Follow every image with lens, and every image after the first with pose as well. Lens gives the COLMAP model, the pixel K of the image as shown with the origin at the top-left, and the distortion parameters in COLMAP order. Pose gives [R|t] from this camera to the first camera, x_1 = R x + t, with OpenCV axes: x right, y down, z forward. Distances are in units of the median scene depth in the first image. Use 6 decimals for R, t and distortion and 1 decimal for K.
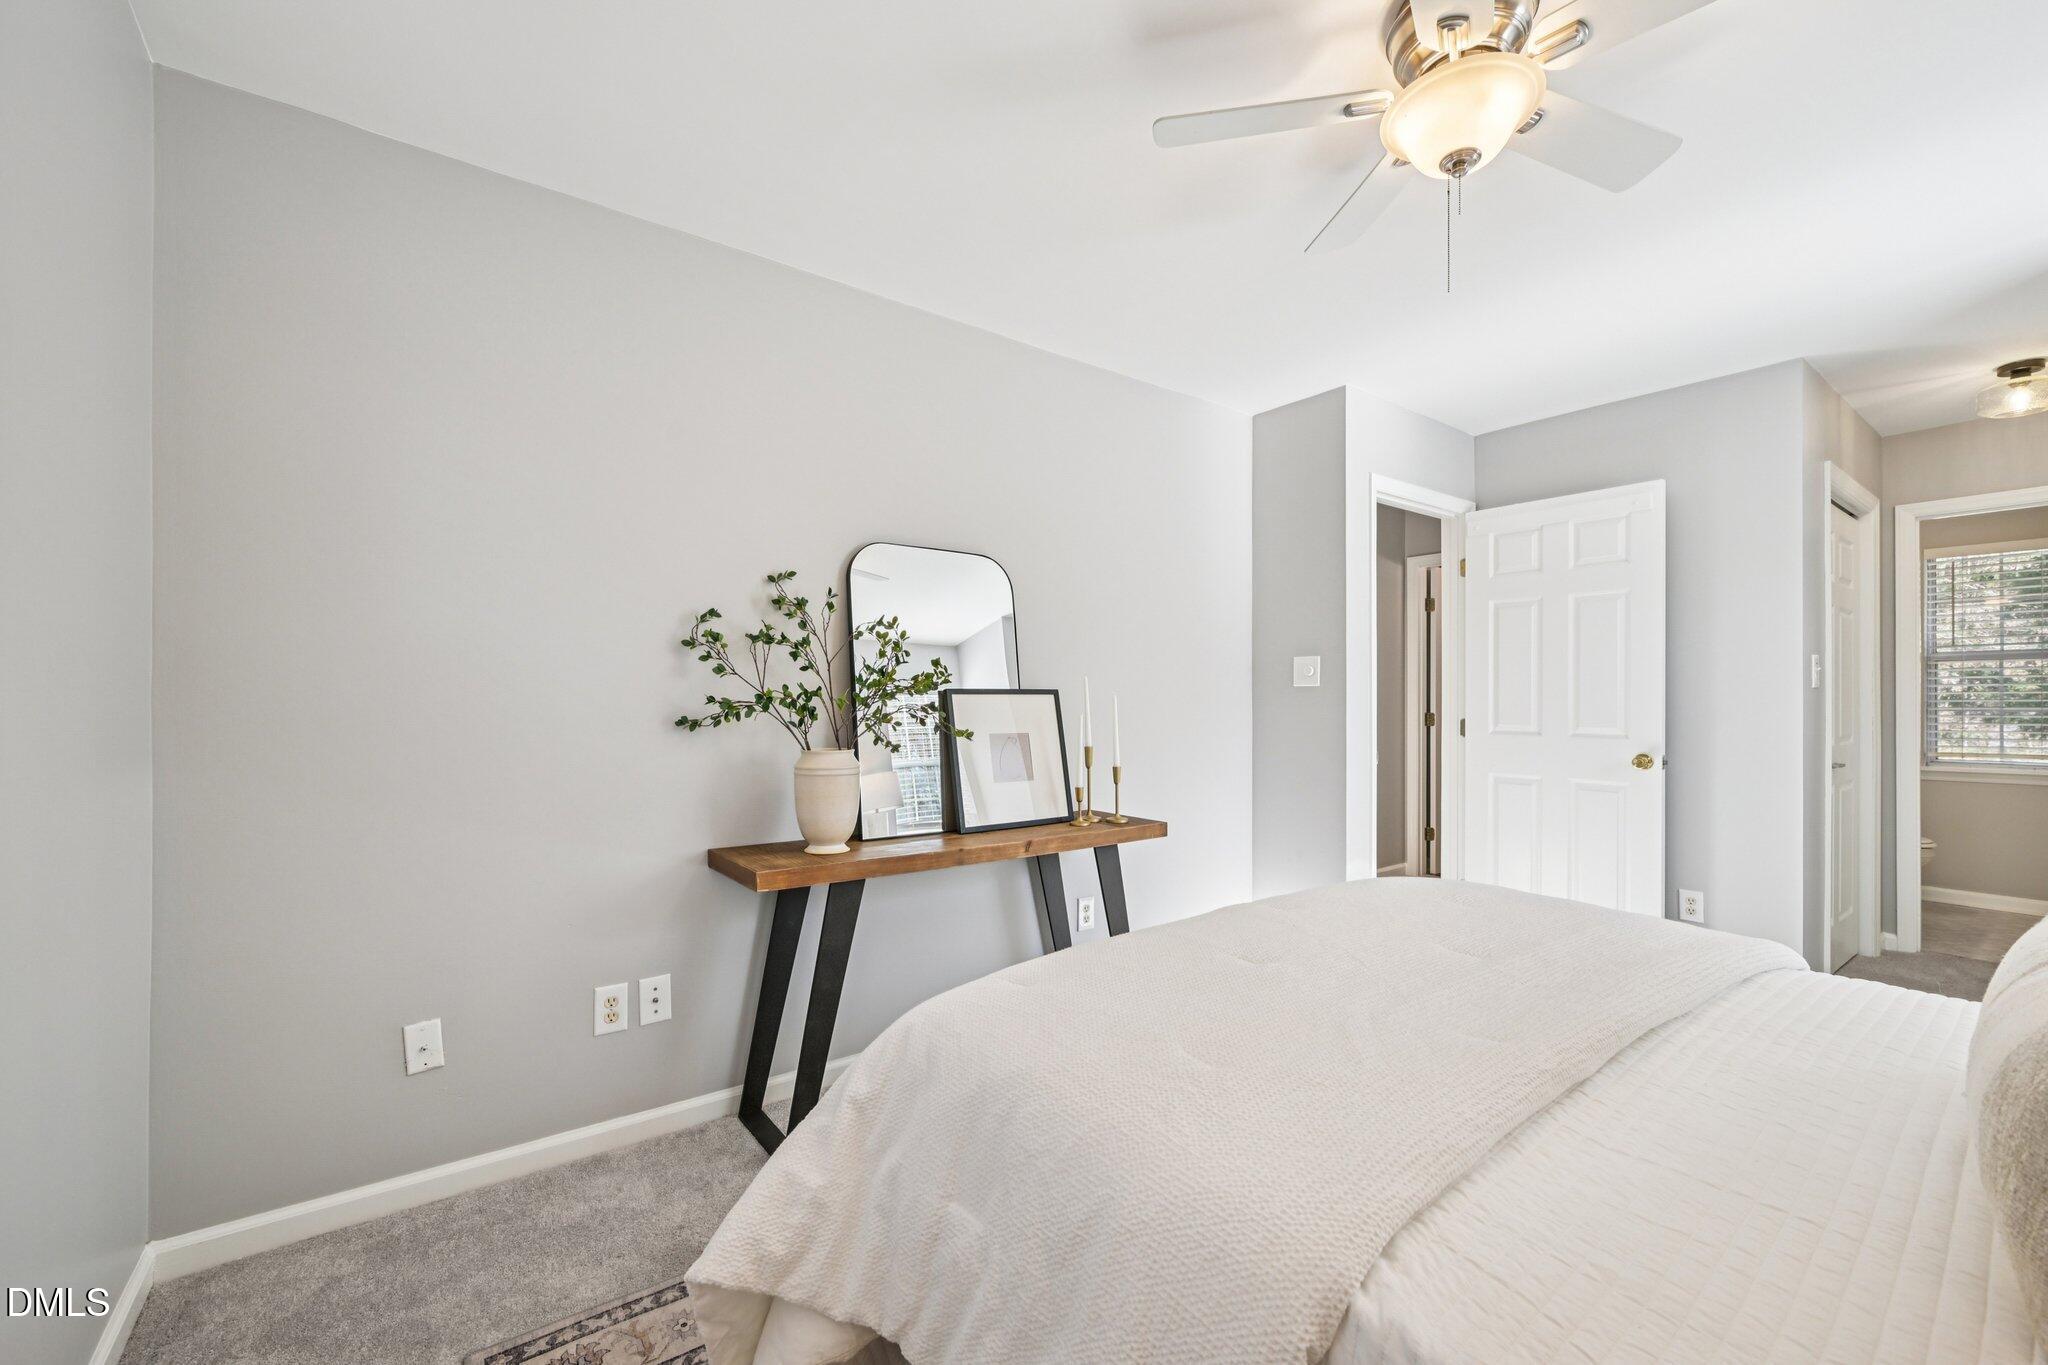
lens RADIAL K [[834.1, 0, 1017.5], [0, 834.1, 694.8], [0, 0, 1]] dist [0.000224, 0.000109]
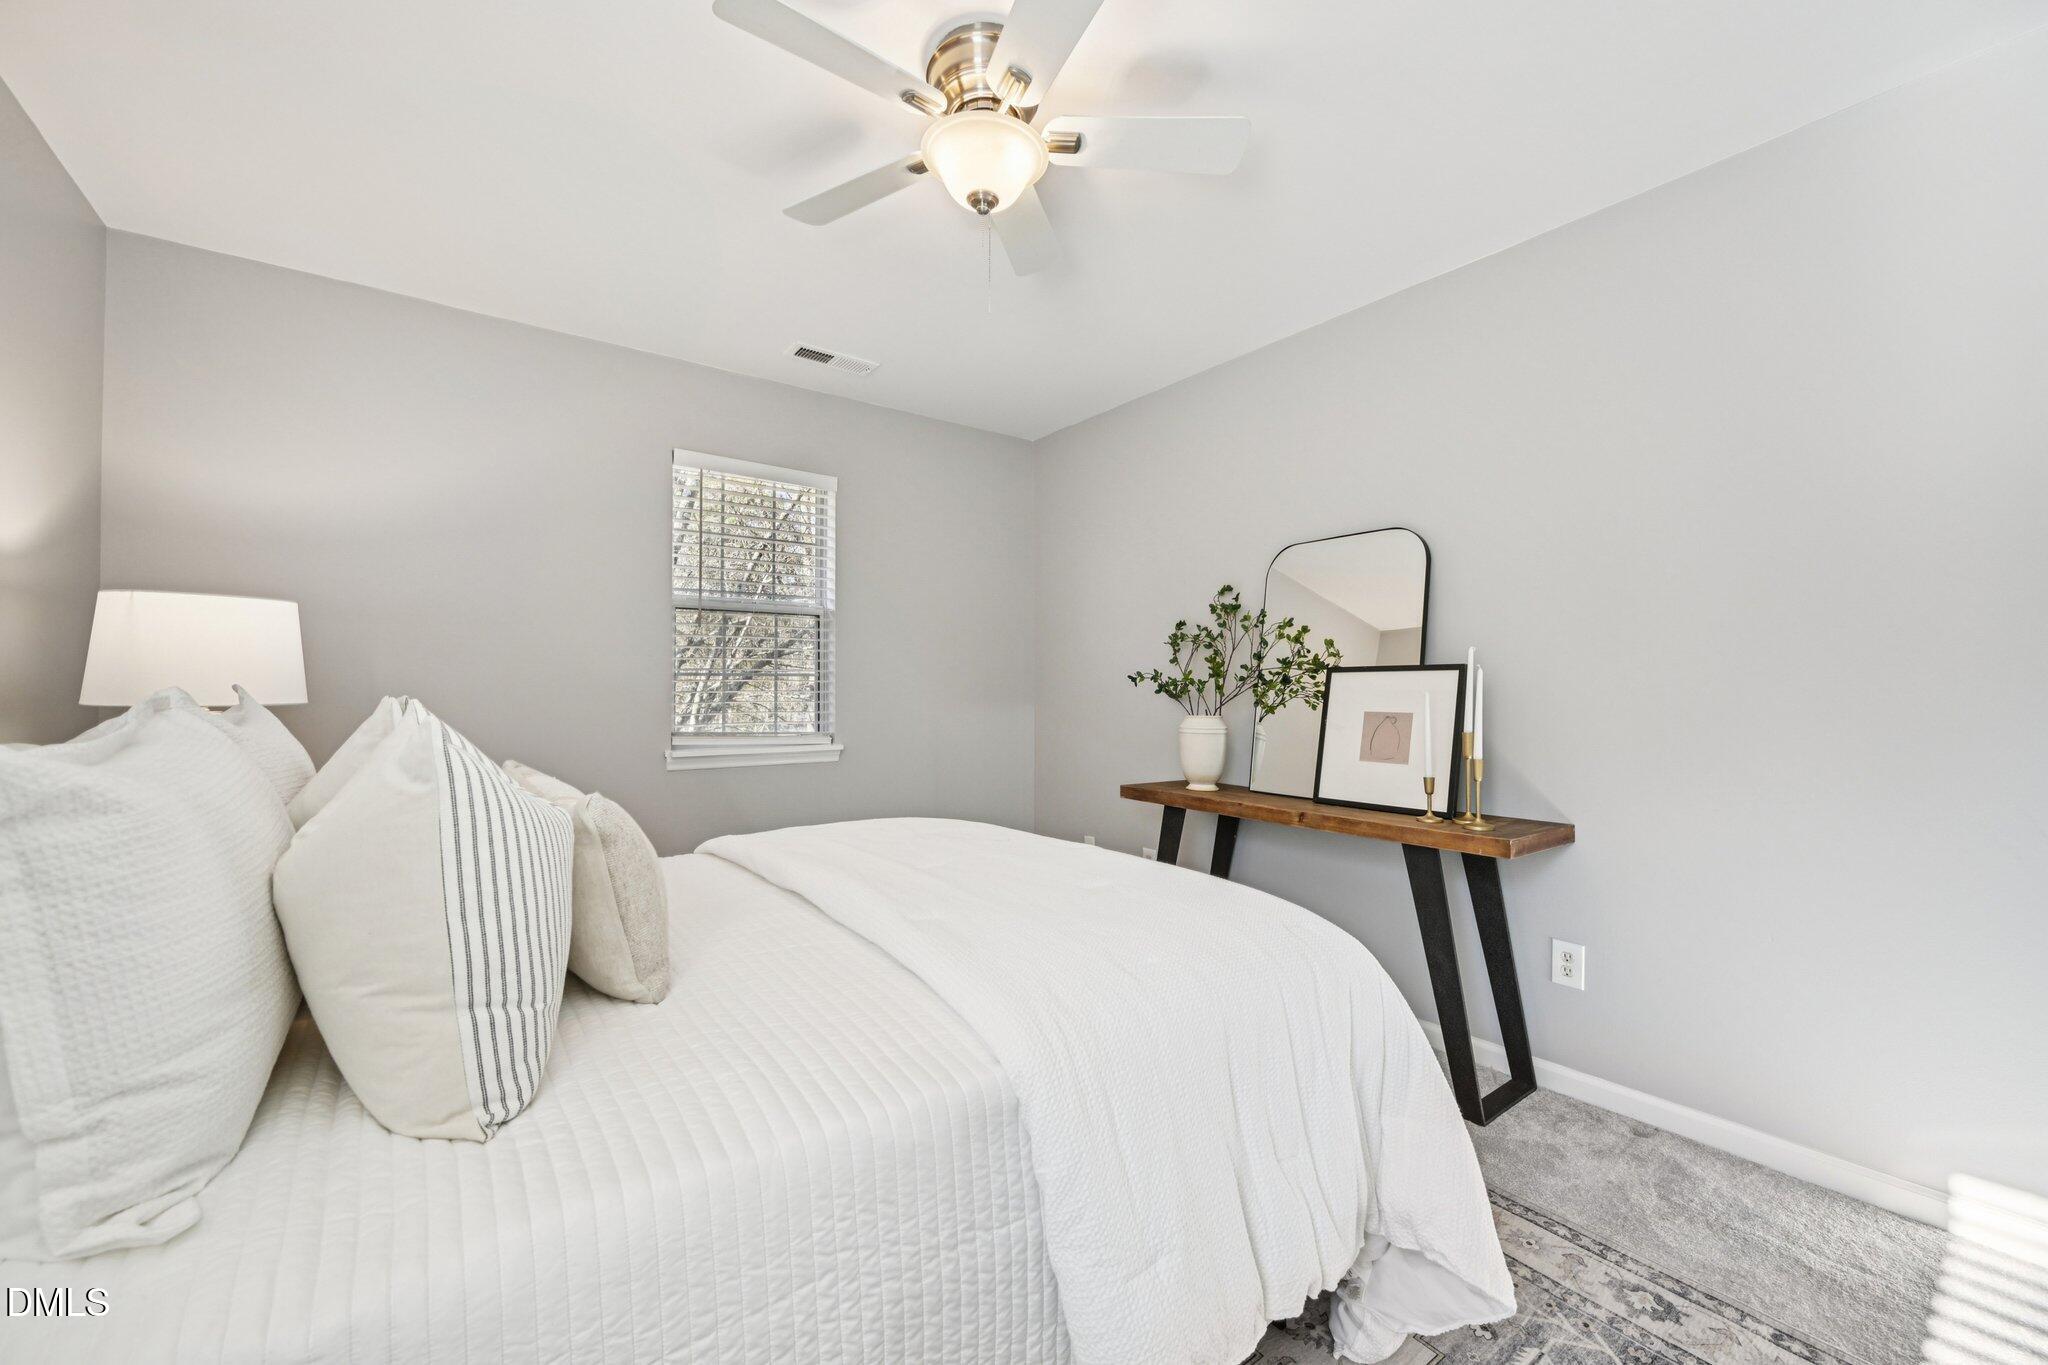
lens RADIAL K [[813.3, 0, 1024.0], [0, 813.3, 682.5], [0, 0, 1]] dist [-0.000317, -0.000096]
pose [[0.001931, -0.014672, -0.999890, 0.867107], [0.002617, 0.999889, -0.014667, 0.023272], [0.999995, -0.002588, 0.001969, 0.557170]]
